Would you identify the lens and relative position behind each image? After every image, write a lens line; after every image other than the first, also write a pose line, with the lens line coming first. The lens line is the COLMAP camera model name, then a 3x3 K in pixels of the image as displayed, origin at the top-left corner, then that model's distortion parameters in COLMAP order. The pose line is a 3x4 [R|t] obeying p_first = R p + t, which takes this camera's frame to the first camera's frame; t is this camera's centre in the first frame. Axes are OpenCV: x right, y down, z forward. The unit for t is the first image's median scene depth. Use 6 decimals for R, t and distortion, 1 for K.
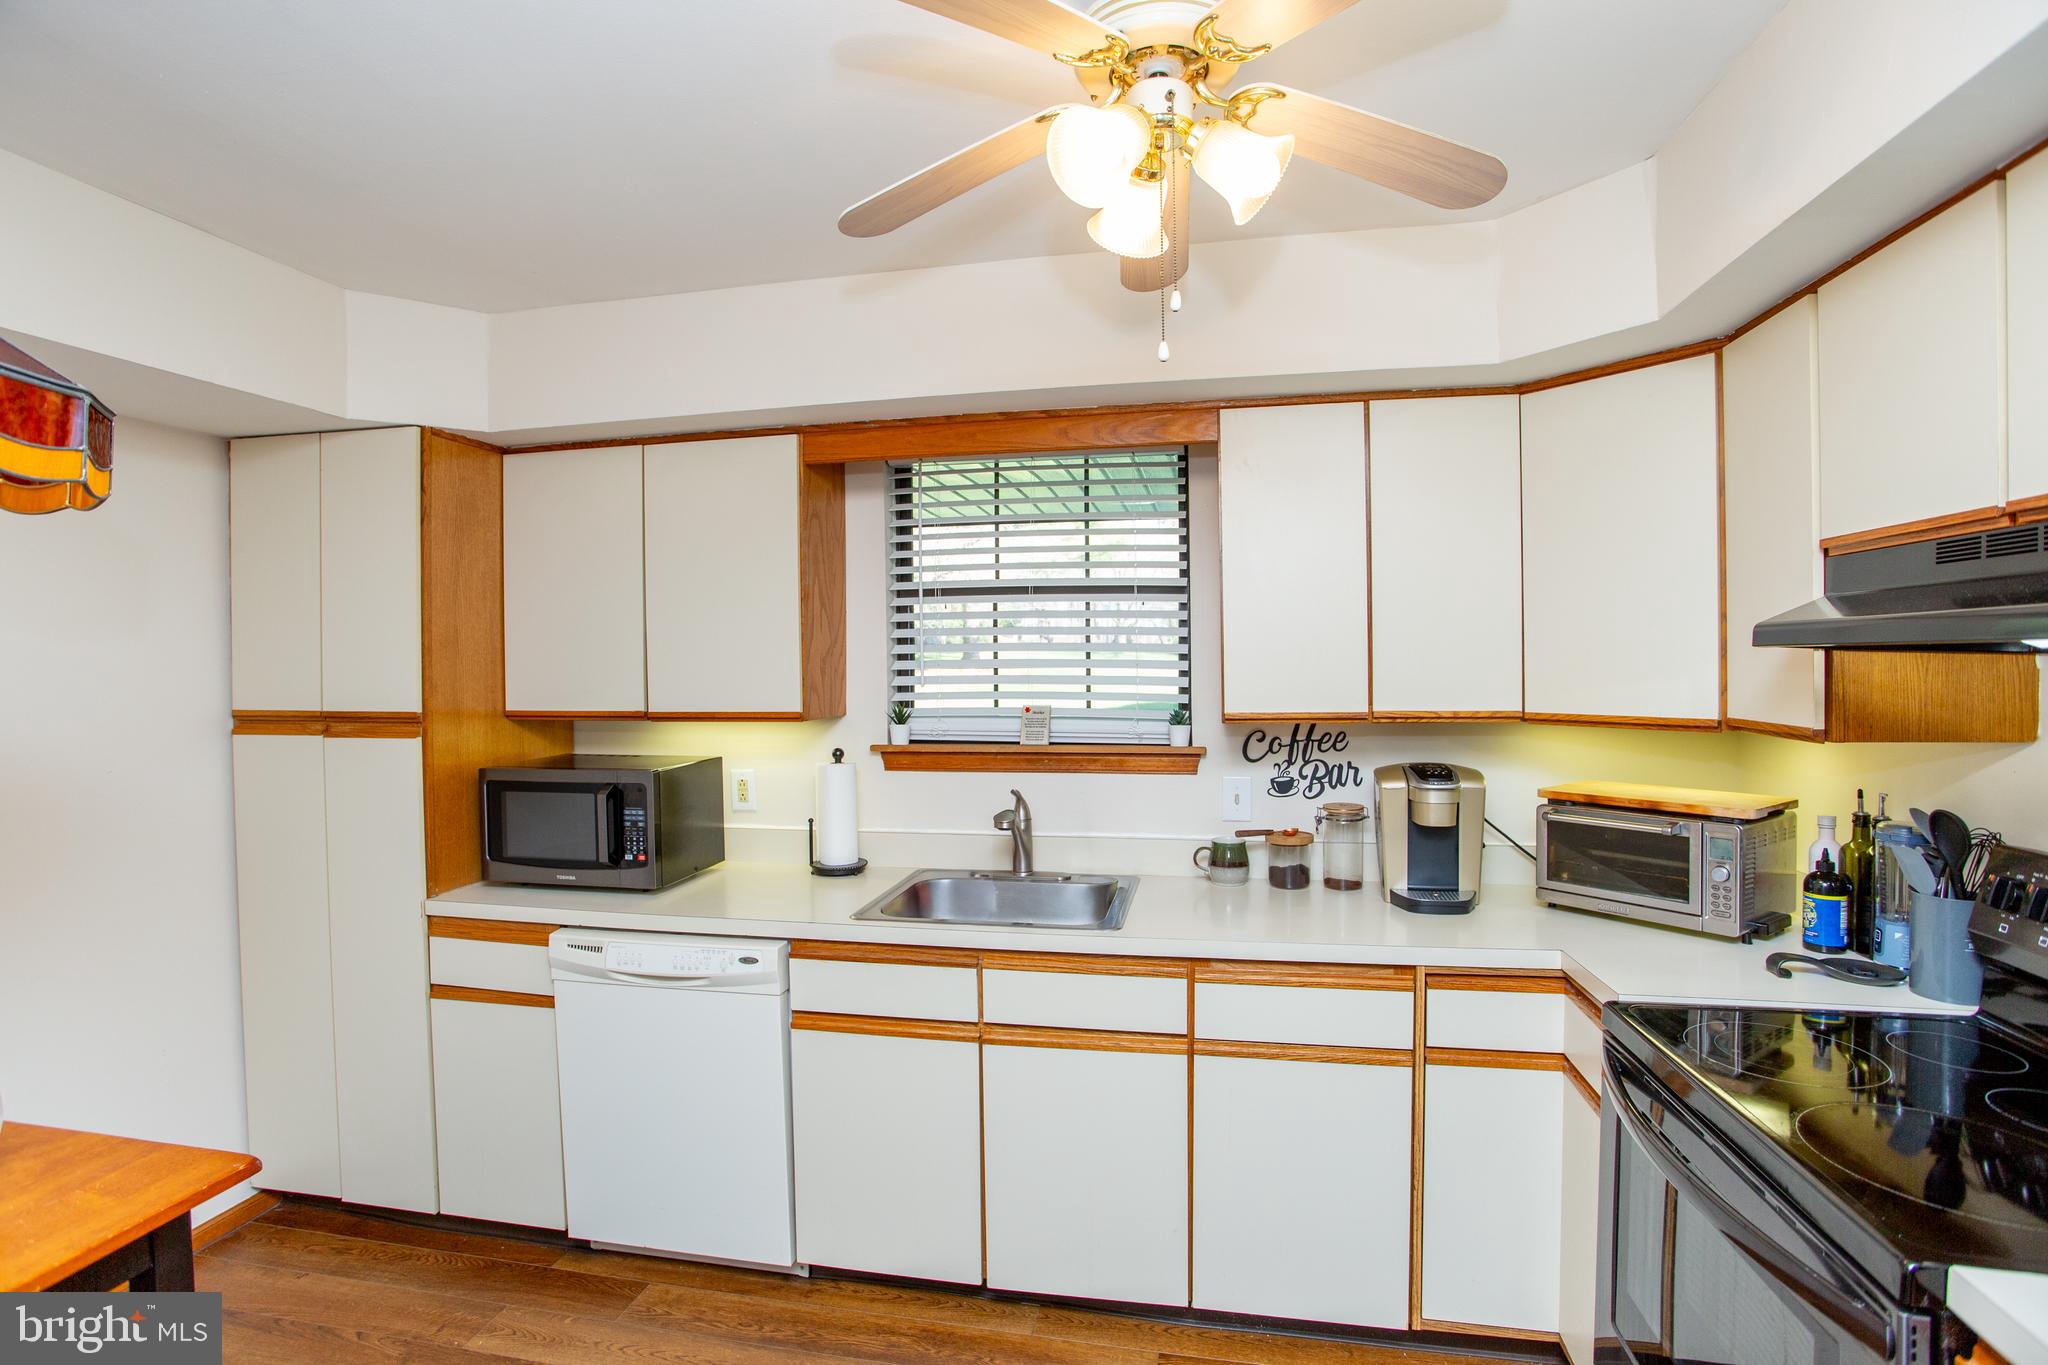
lens RADIAL K [[990.5, 0, 1021.0], [0, 990.5, 669.3], [0, 0, 1]] dist [-0.075103, 0.029236]
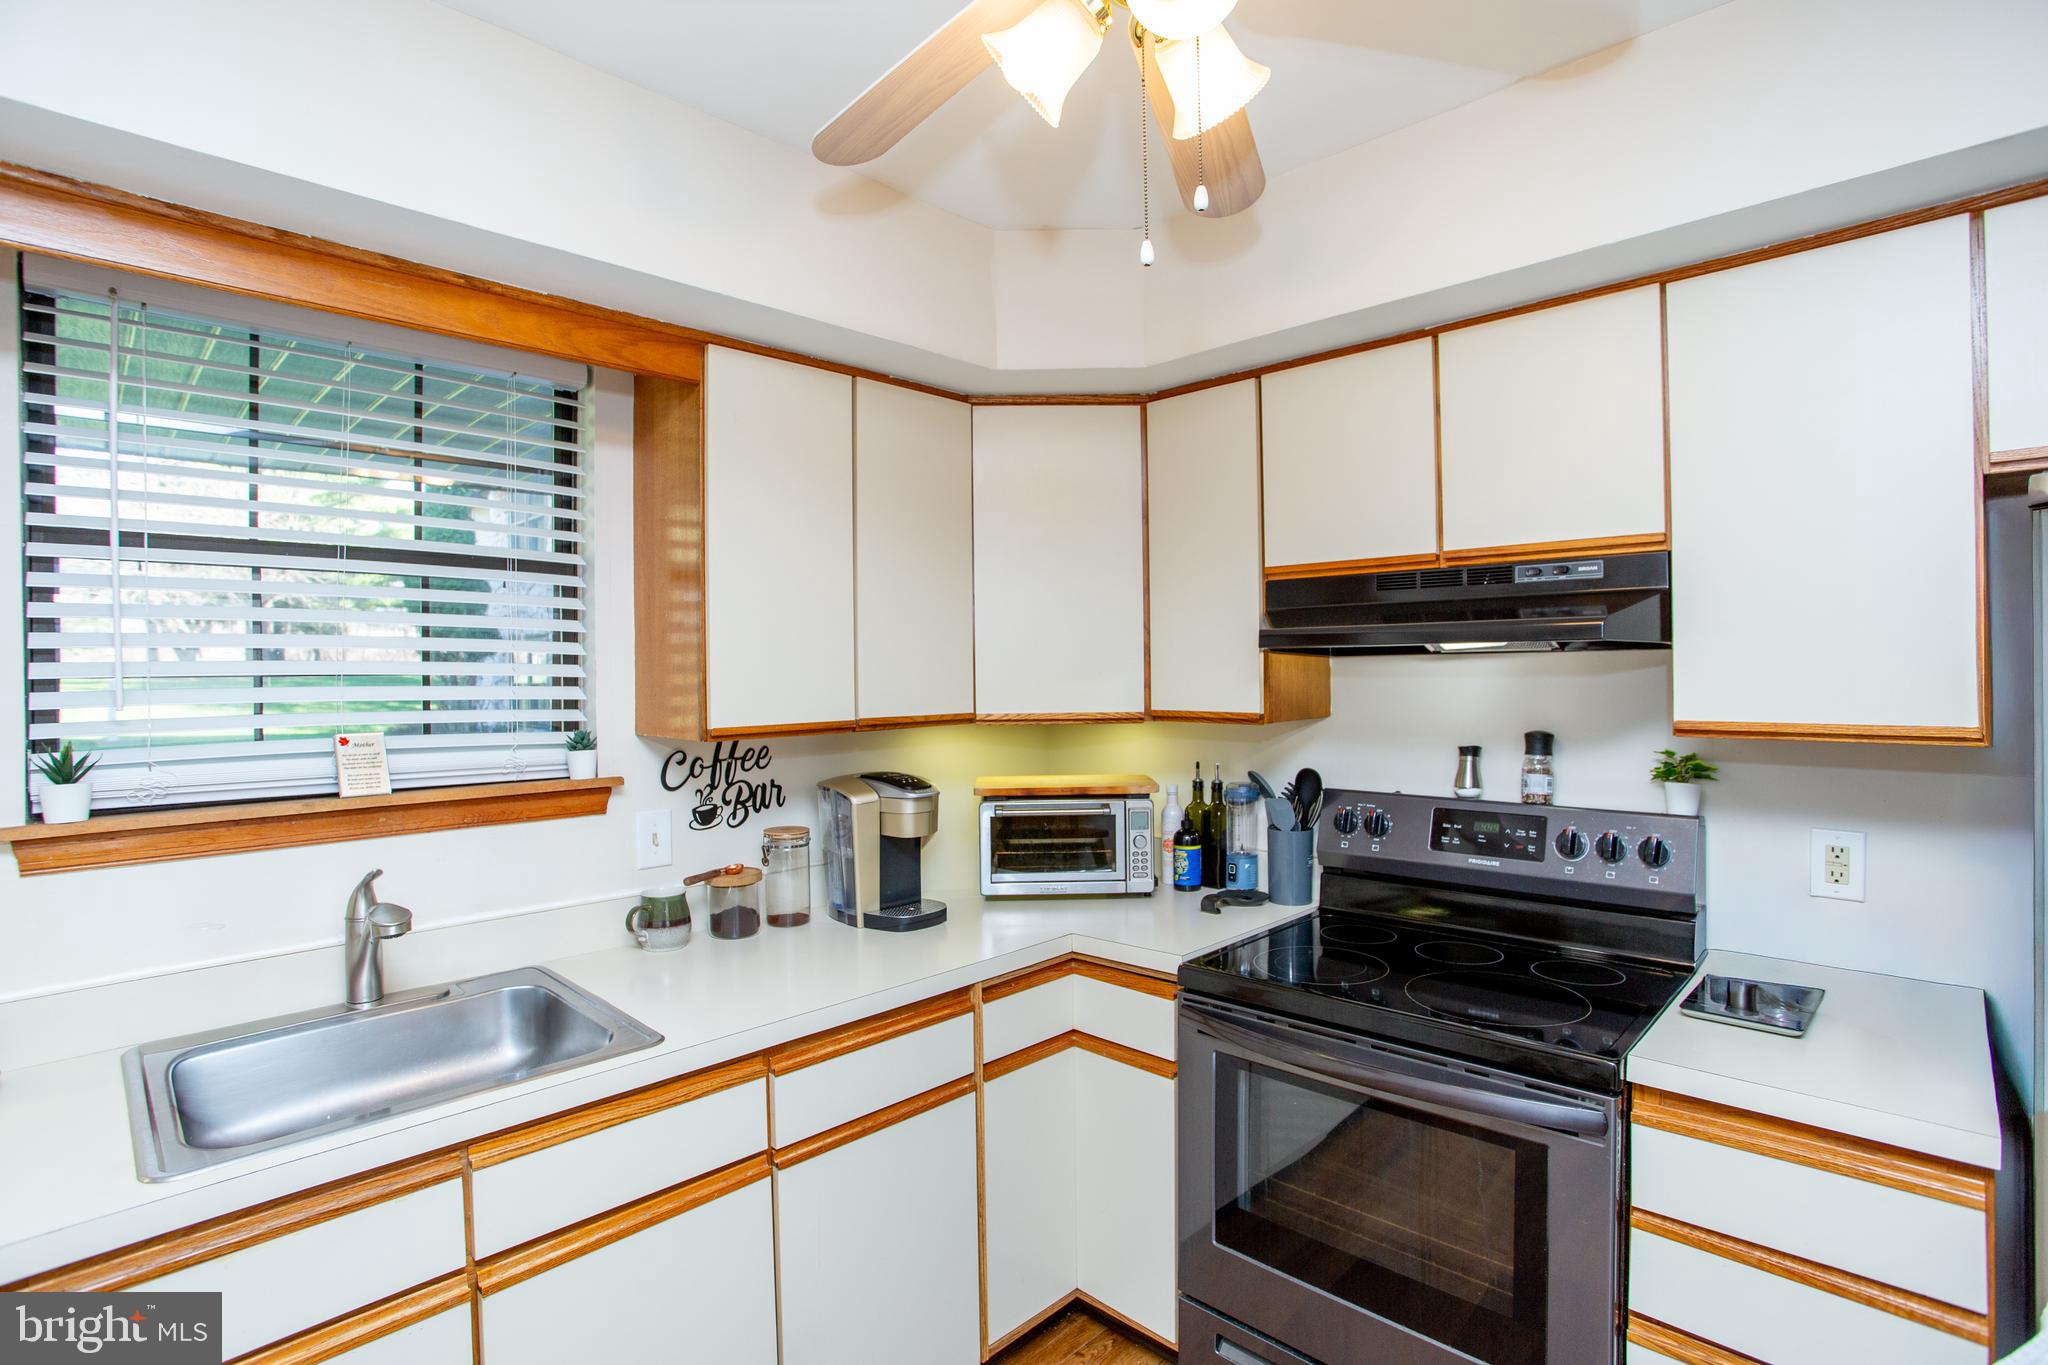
lens RADIAL K [[990.5, 0, 1008.4], [0, 990.5, 669.2], [0, 0, 1]] dist [-0.075103, 0.029236]
pose [[0.550925, 0.003255, 0.834548, -0.301676], [0.013053, 0.999836, -0.012517, 0.009443], [-0.834453, 0.017789, 0.550792, 0.354064]]
